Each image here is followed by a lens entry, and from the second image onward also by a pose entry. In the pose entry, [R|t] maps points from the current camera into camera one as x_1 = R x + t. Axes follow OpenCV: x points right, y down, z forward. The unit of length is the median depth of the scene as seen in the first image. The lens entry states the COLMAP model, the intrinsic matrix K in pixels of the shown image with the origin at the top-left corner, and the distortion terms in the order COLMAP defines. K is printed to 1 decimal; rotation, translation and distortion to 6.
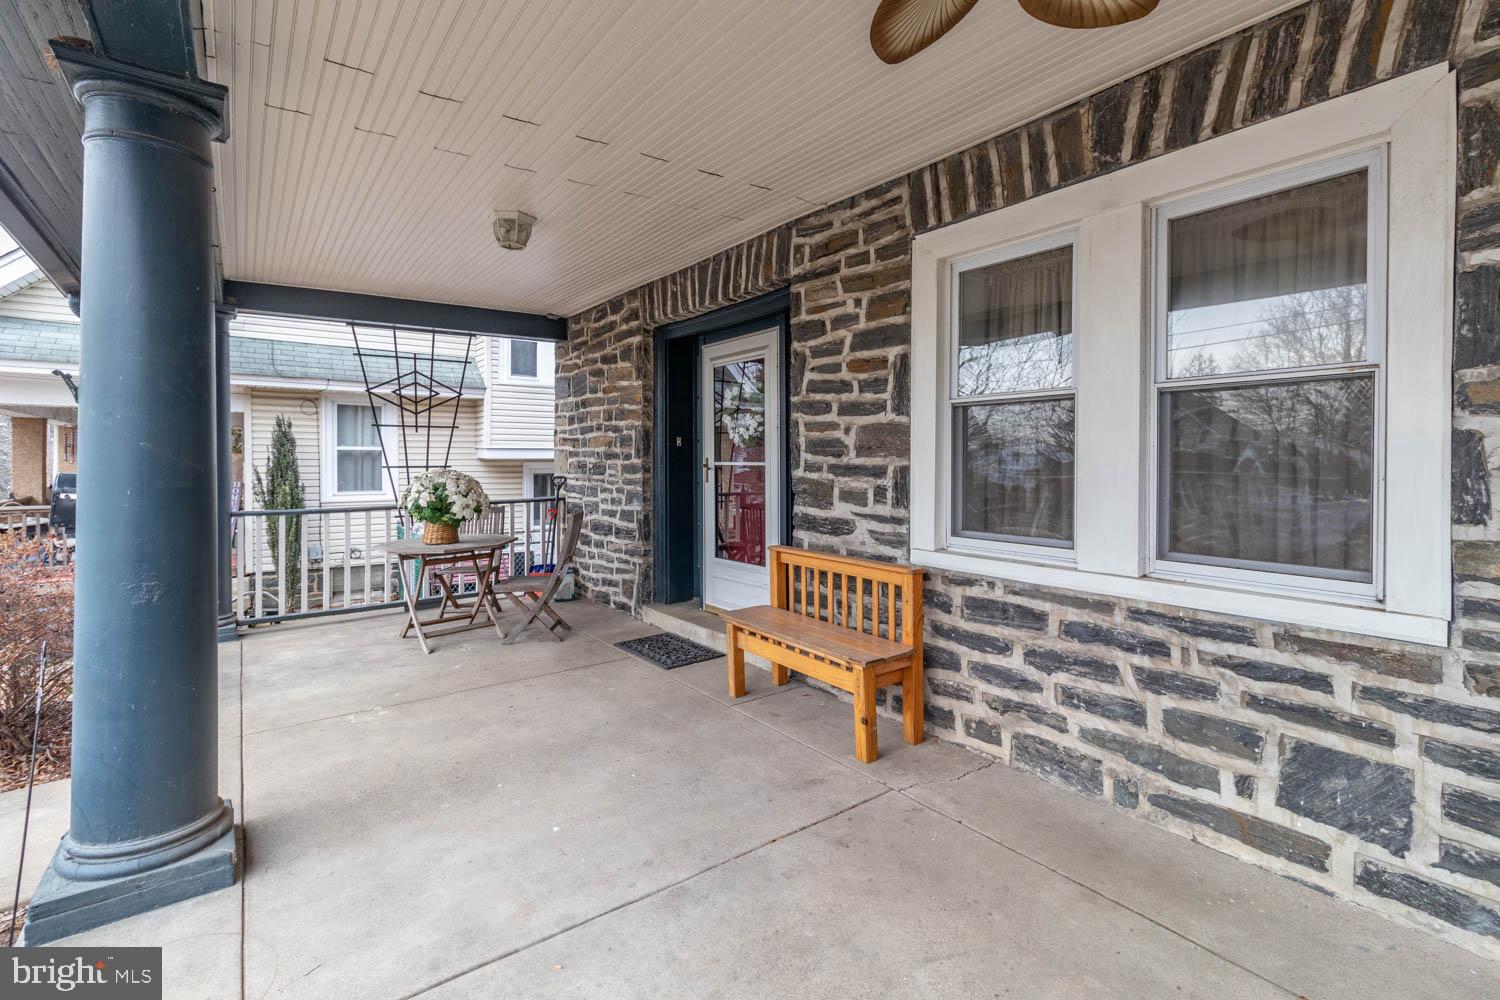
lens RADIAL K [[695.0, 0, 759.4], [0, 695.0, 468.3], [0, 0, 1]] dist [0.000109, 0.000277]
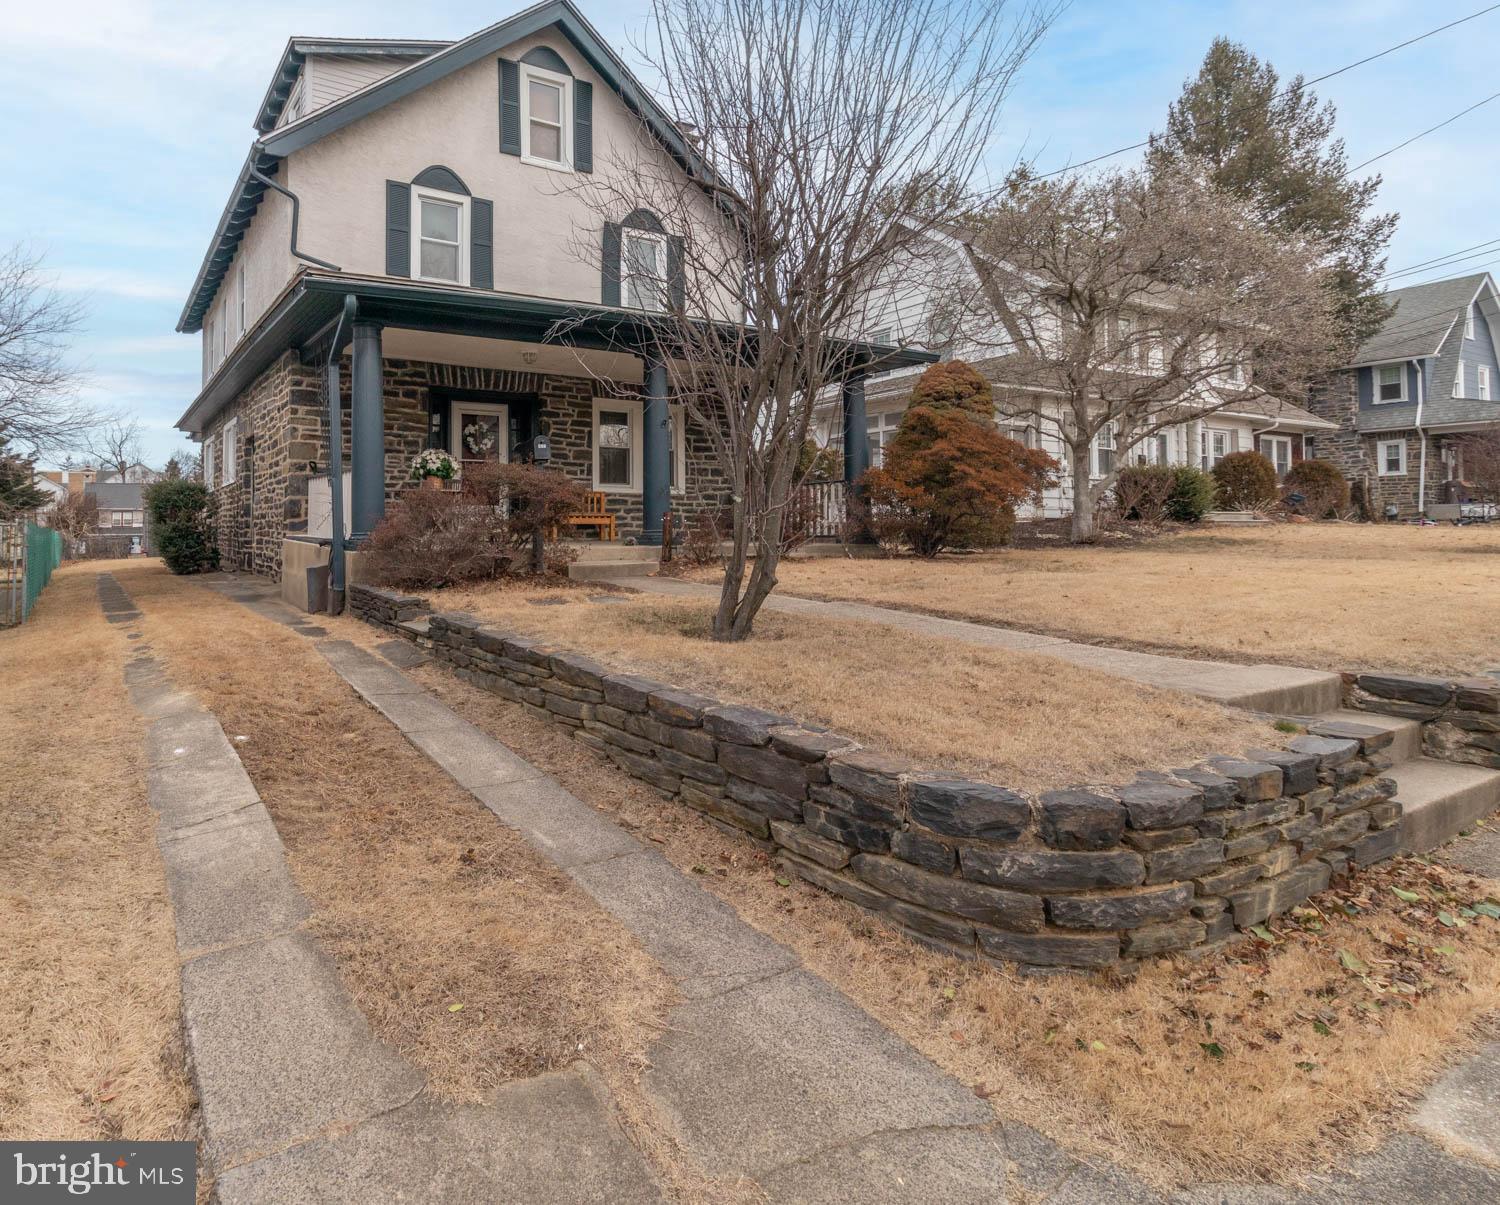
lens RADIAL K [[991.4, 0, 636.8], [0, 991.4, 495.2], [0, 0, 1]] dist [0.002246, 0.000115]
pose [[0.071647, 0.041162, 0.996580, -4.268491], [0.017457, 0.998943, -0.042515, 0.335647], [-0.997277, 0.020443, 0.070853, 0.407001]]
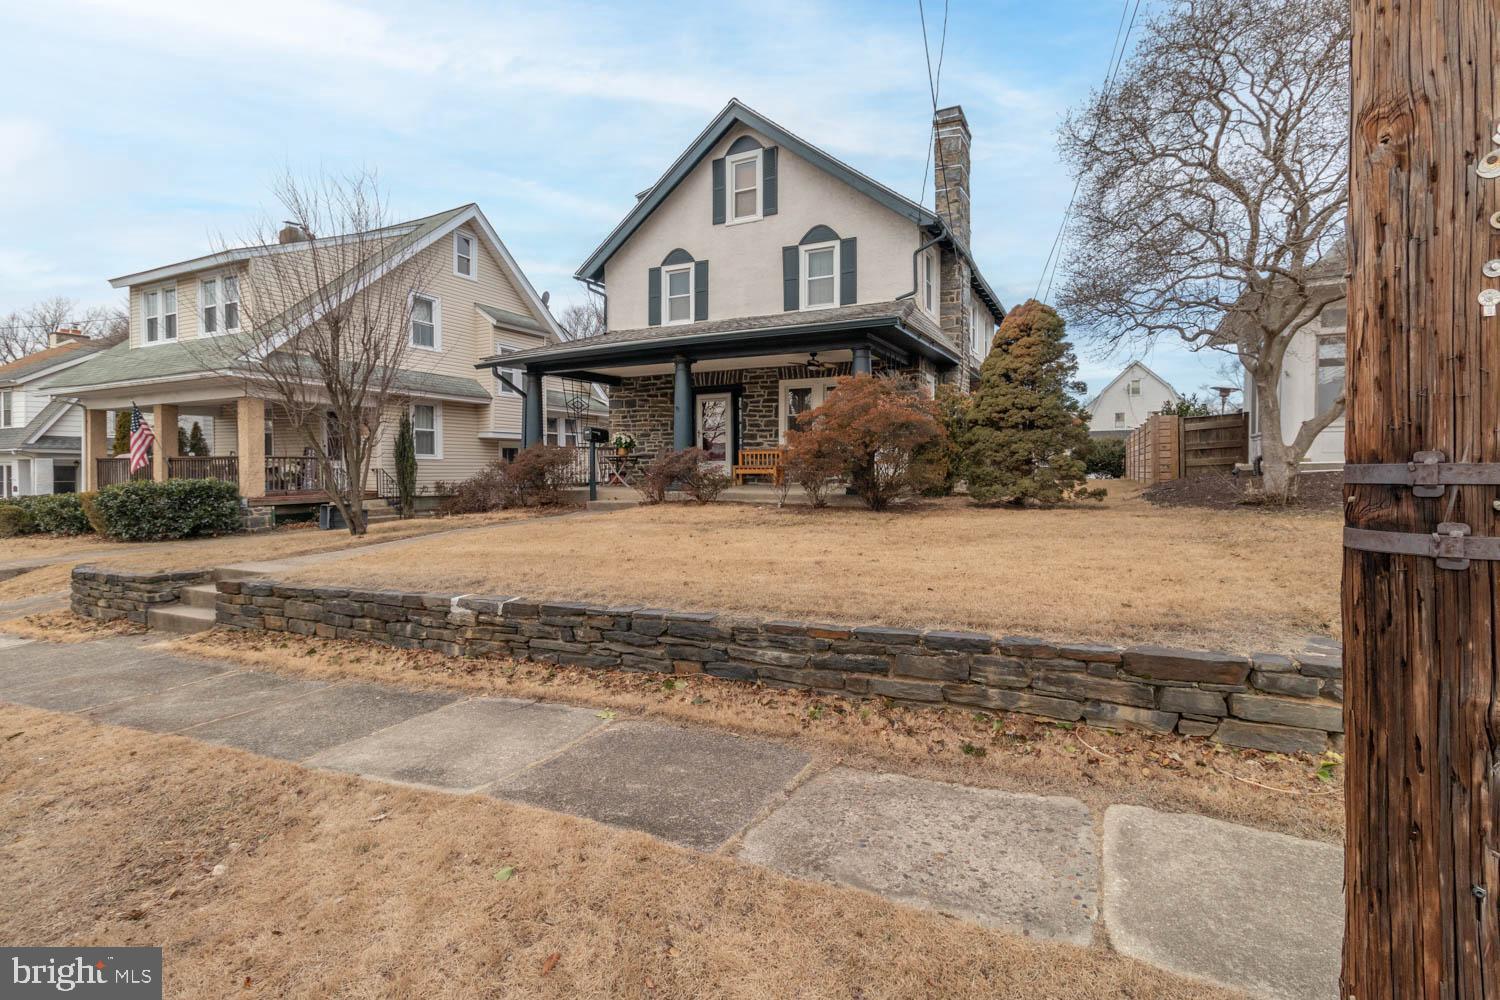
lens RADIAL K [[695.0, 0, 759.4], [0, 695.0, 468.3], [0, 0, 1]] dist [0.000109, 0.000277]
pose [[0.894878, -0.003522, 0.446298, -1.833706], [0.008644, 0.999918, -0.009441, 0.280837], [-0.446228, 0.012306, 0.894835, -2.880693]]
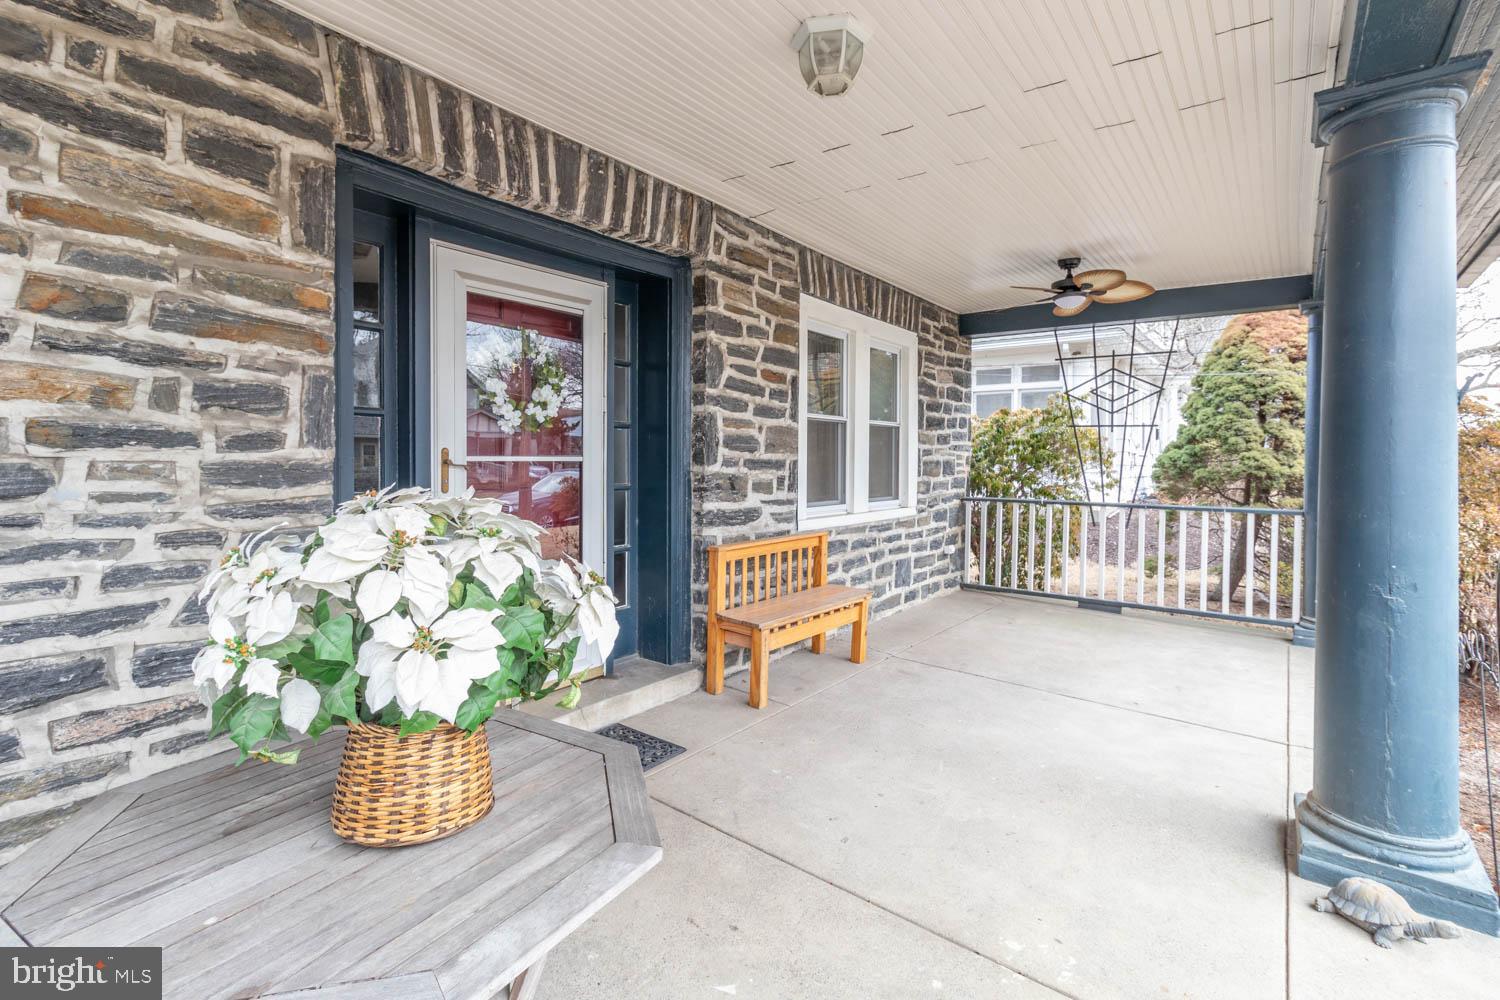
lens RADIAL K [[710.4, 0, 754.8], [0, 710.4, 466.6], [0, 0, 1]] dist [0.002142, 0.000299]
pose [[-0.280885, -0.020233, 0.959528, -1.010512], [-0.000514, 0.999781, 0.020931, -0.018220], [-0.959741, 0.005386, -0.280834, 1.359909]]
